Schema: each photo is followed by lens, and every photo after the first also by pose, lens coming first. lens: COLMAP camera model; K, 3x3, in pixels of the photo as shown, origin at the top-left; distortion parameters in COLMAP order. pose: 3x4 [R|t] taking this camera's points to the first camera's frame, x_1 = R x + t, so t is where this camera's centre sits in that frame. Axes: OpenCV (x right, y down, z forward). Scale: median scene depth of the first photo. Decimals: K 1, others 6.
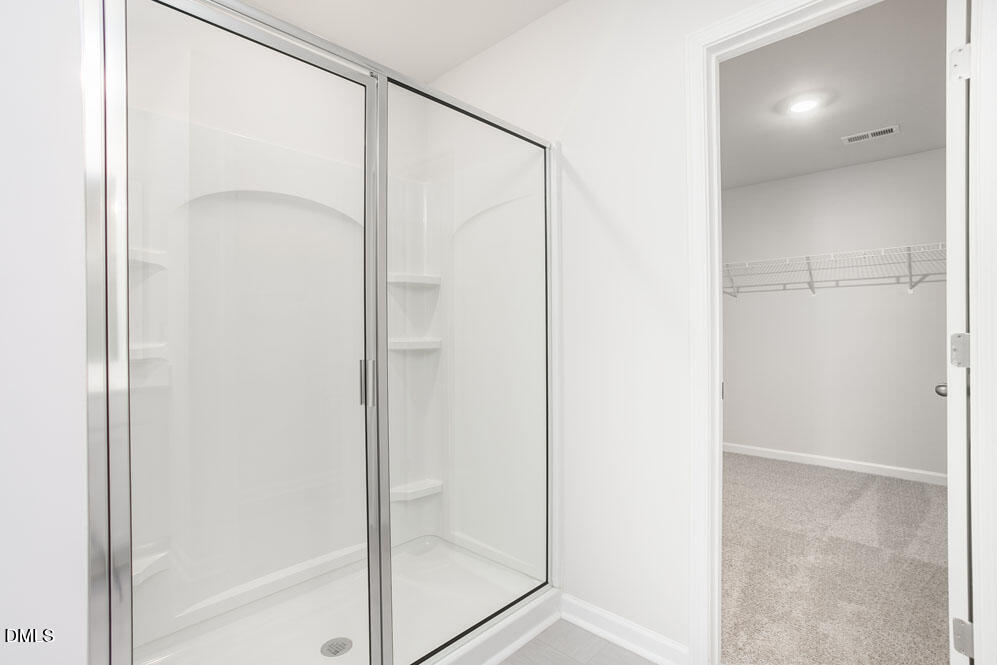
lens RADIAL K [[481.3, 0, 491.8], [0, 481.3, 329.2], [0, 0, 1]] dist [-0.018826, 0.006119]
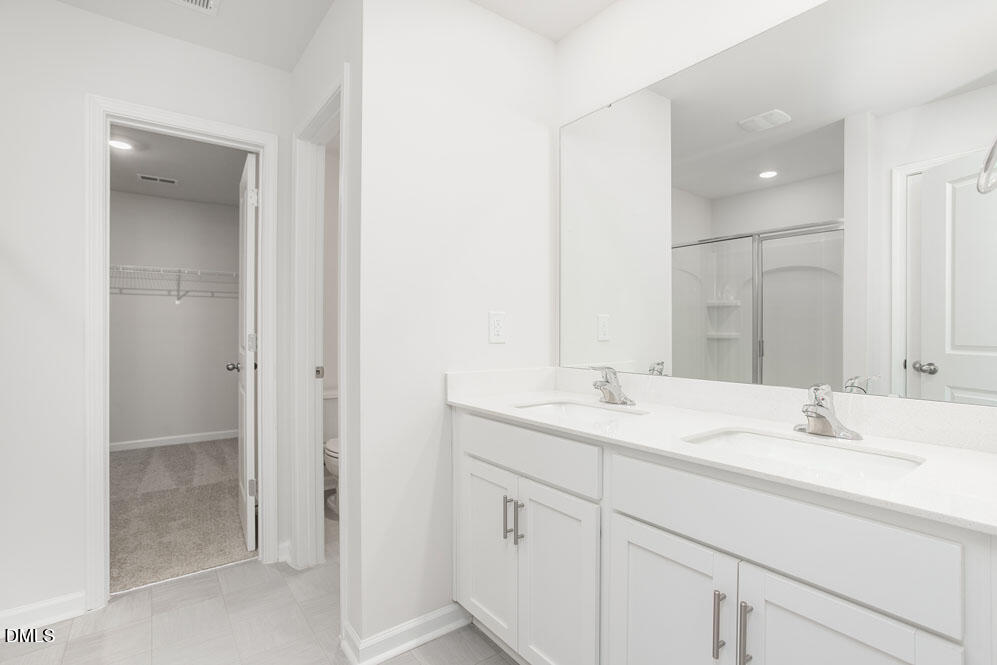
lens RADIAL K [[481.3, 0, 495.8], [0, 481.3, 334.6], [0, 0, 1]] dist [-0.018826, 0.006119]
pose [[0.167616, 0.003914, 0.985845, -0.297257], [0.006047, 0.999969, -0.004999, 0.023907], [-0.985834, 0.006799, 0.167587, -0.105639]]
